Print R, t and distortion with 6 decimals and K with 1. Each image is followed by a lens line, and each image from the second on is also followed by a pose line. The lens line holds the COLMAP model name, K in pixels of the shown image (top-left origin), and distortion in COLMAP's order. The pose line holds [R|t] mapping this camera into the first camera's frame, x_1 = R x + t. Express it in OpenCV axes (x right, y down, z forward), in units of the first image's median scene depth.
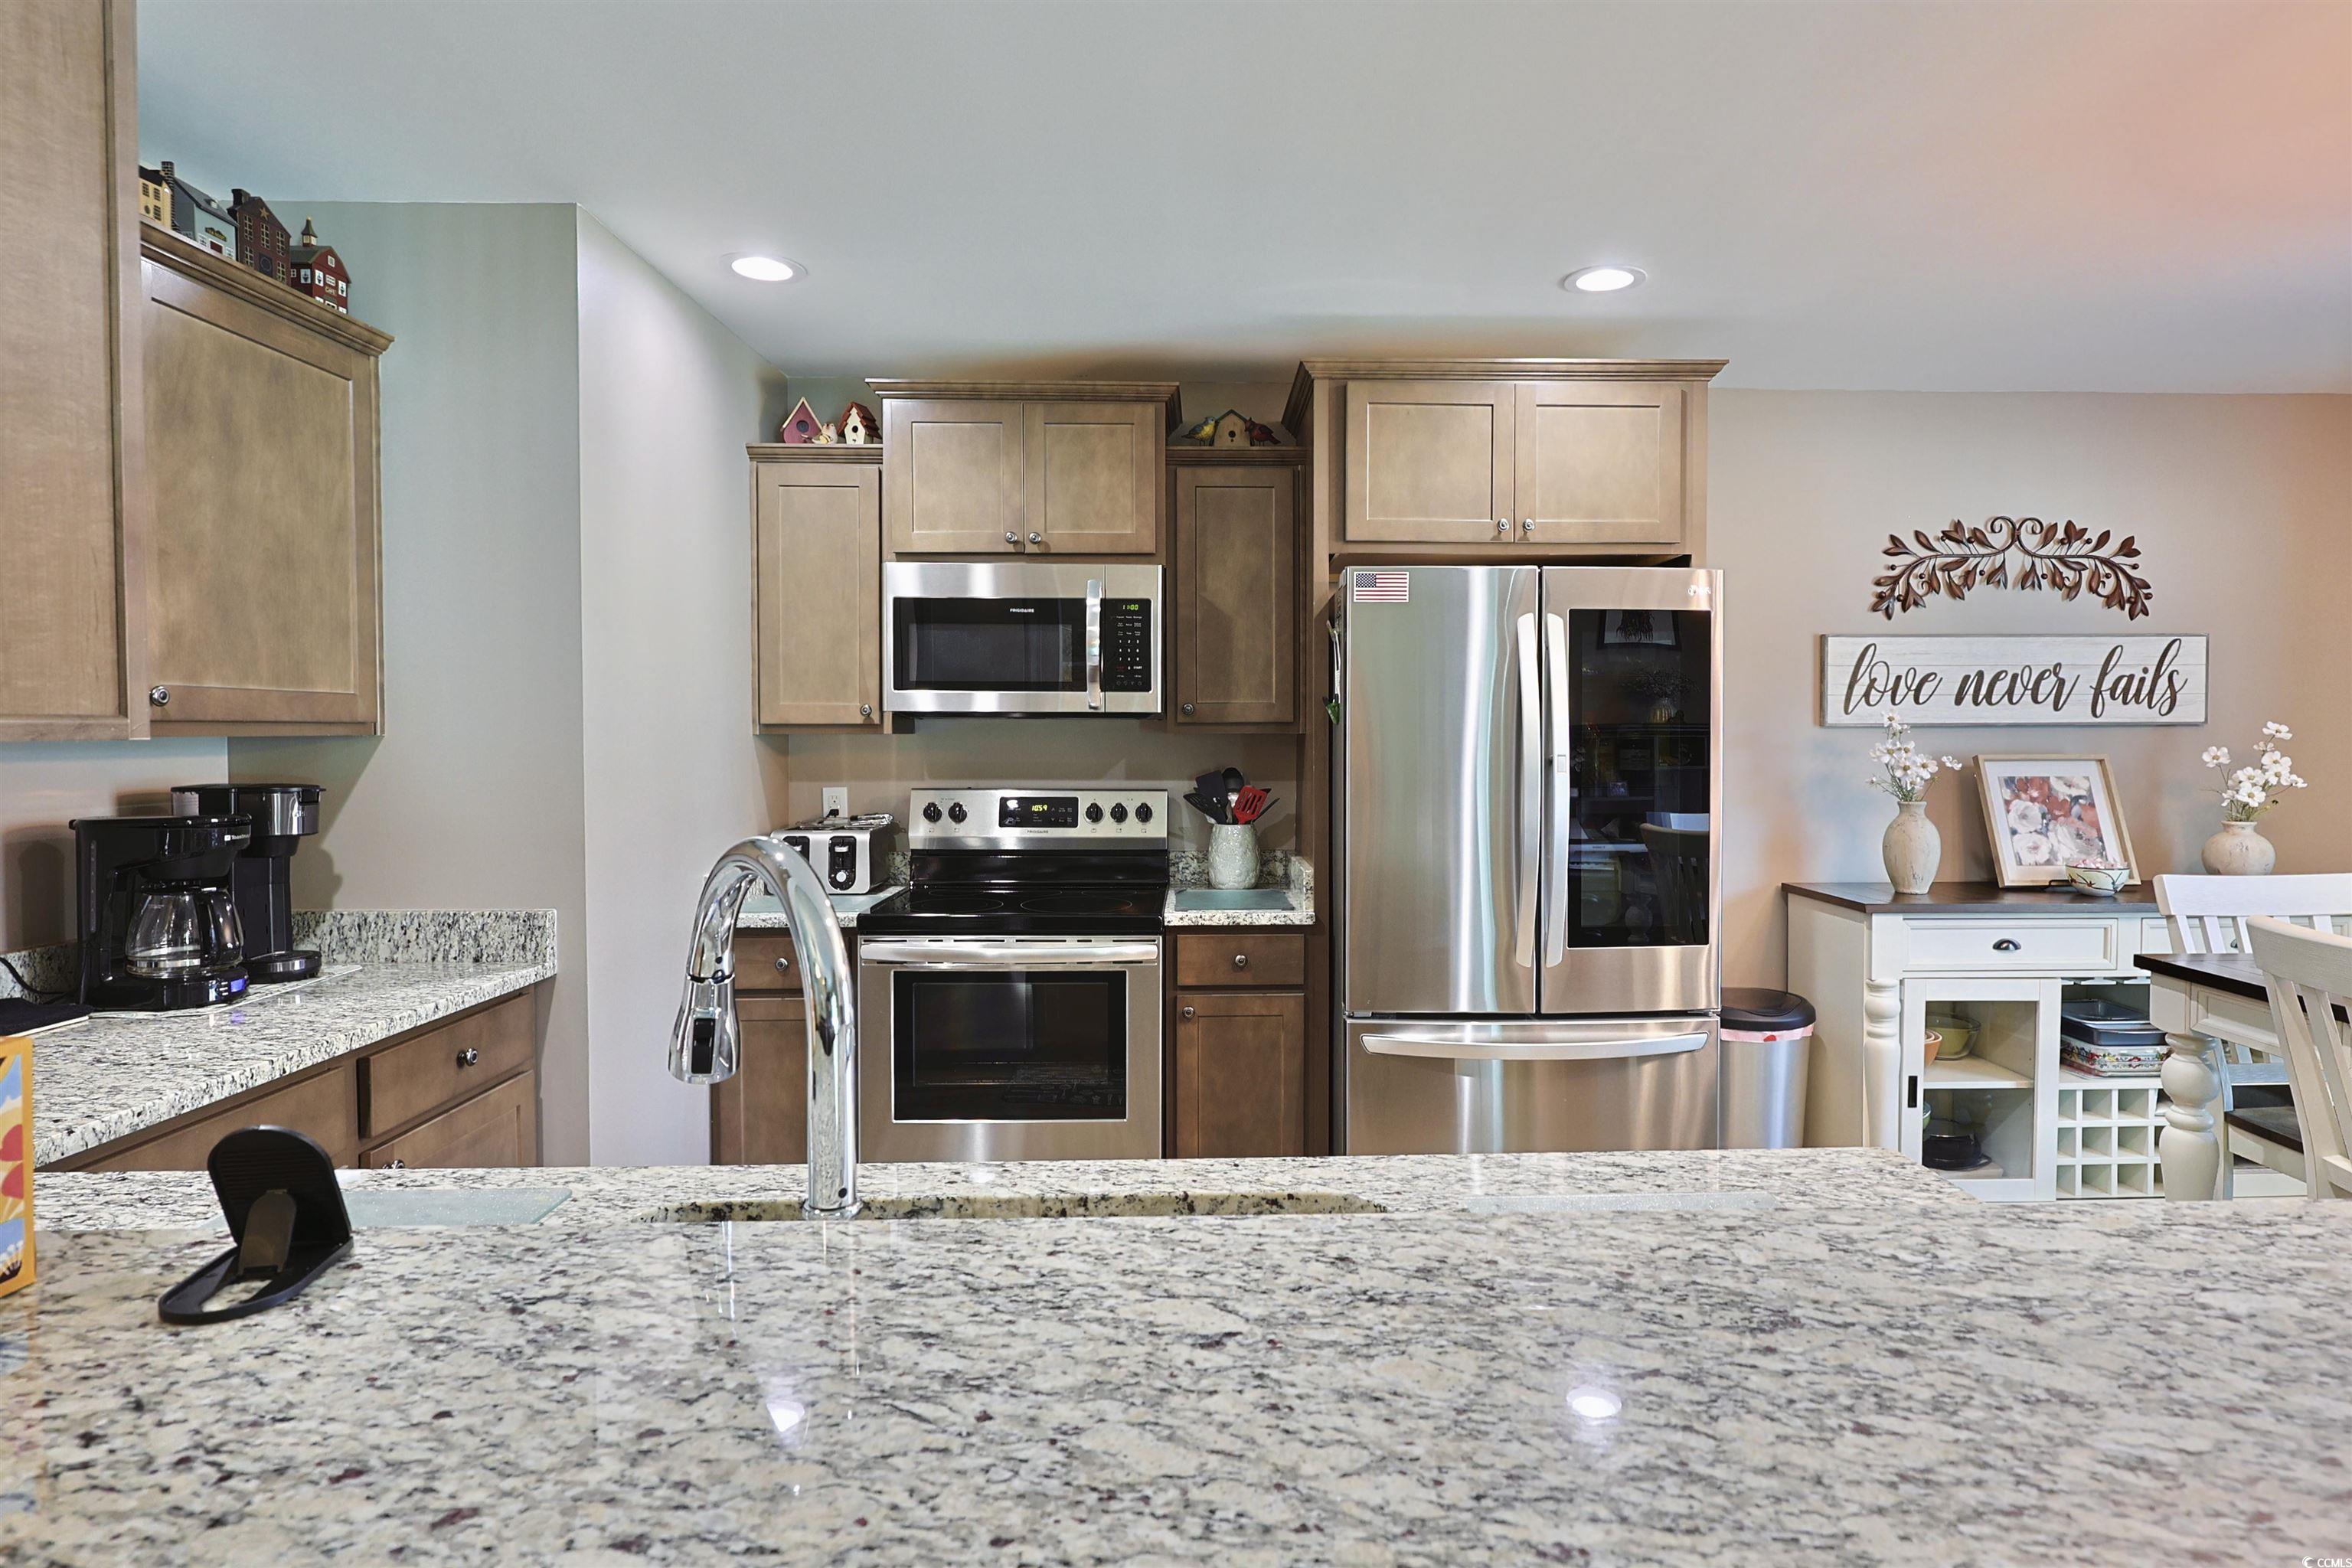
lens RADIAL K [[1150.8, 0, 1103.5], [0, 1150.8, 746.1], [0, 0, 1]] dist [0.001527, -0.000222]
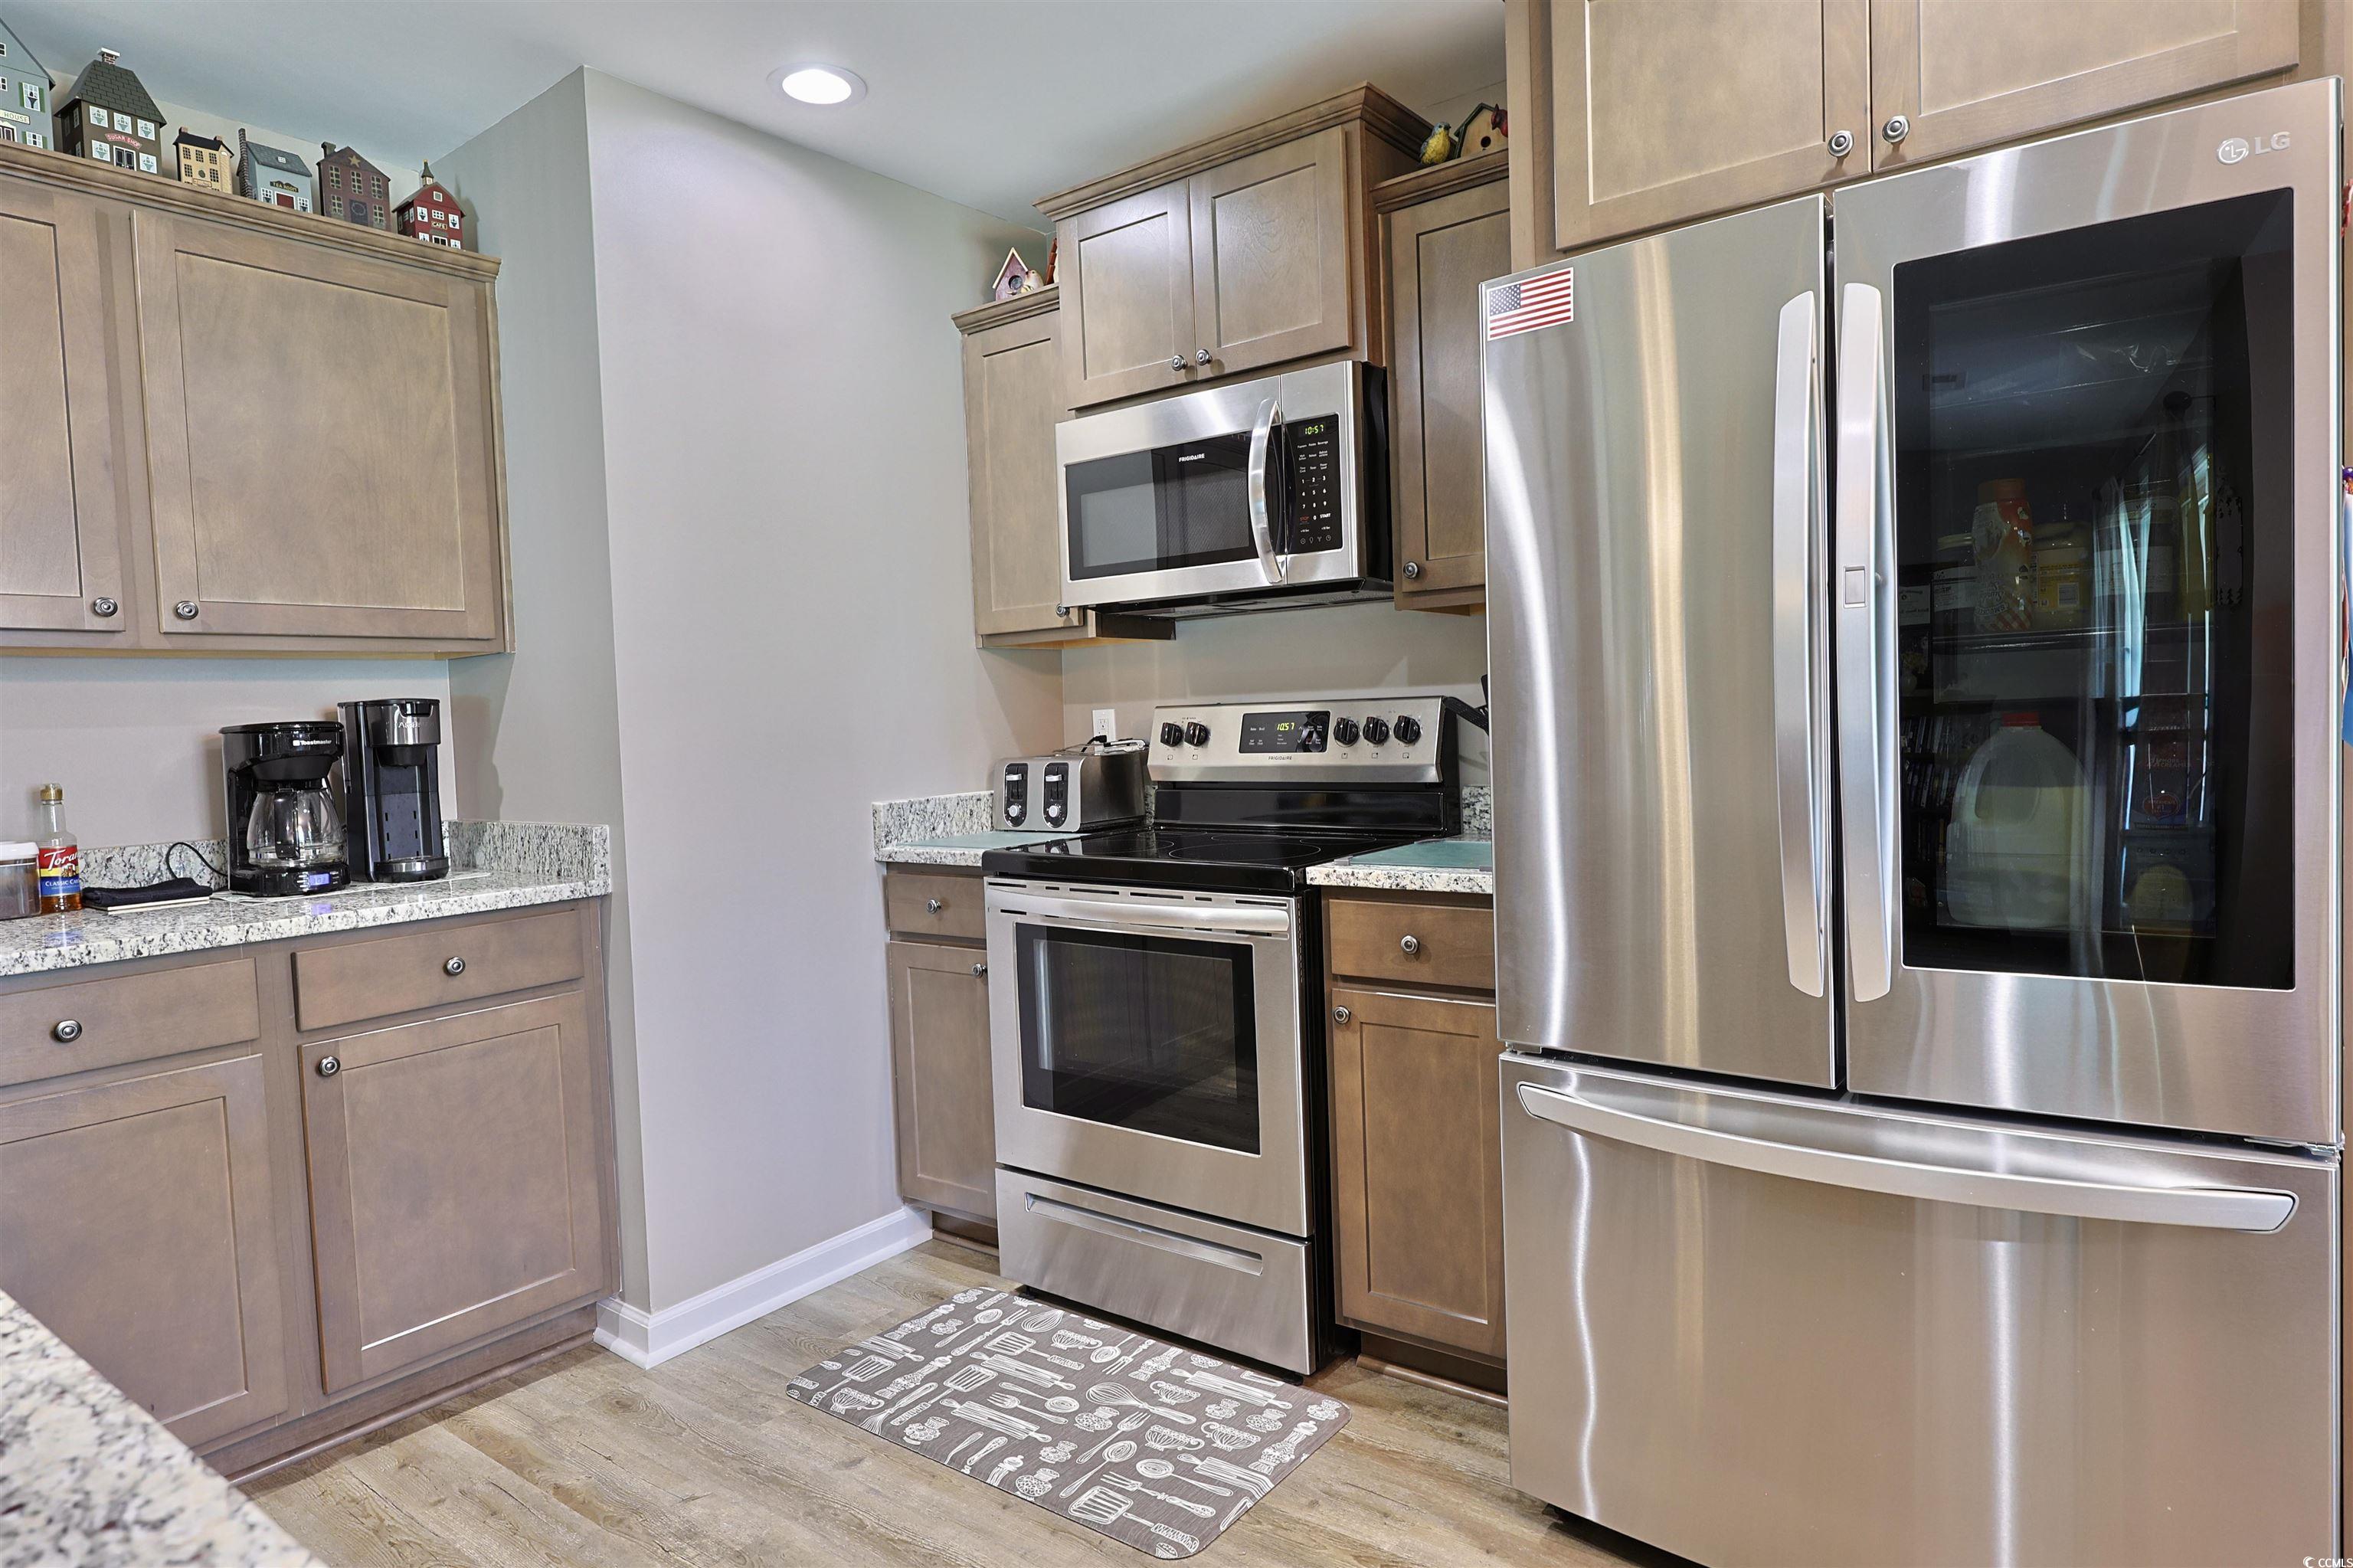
lens RADIAL K [[1220.3, 0, 1178.5], [0, 1220.3, 749.0], [0, 0, 1]] dist [0.001016, 0.000292]
pose [[0.823206, -0.010005, -0.567655, 0.400926], [0.027997, 0.999344, 0.022987, 0.056992], [0.567053, -0.034816, 0.822945, 0.363546]]
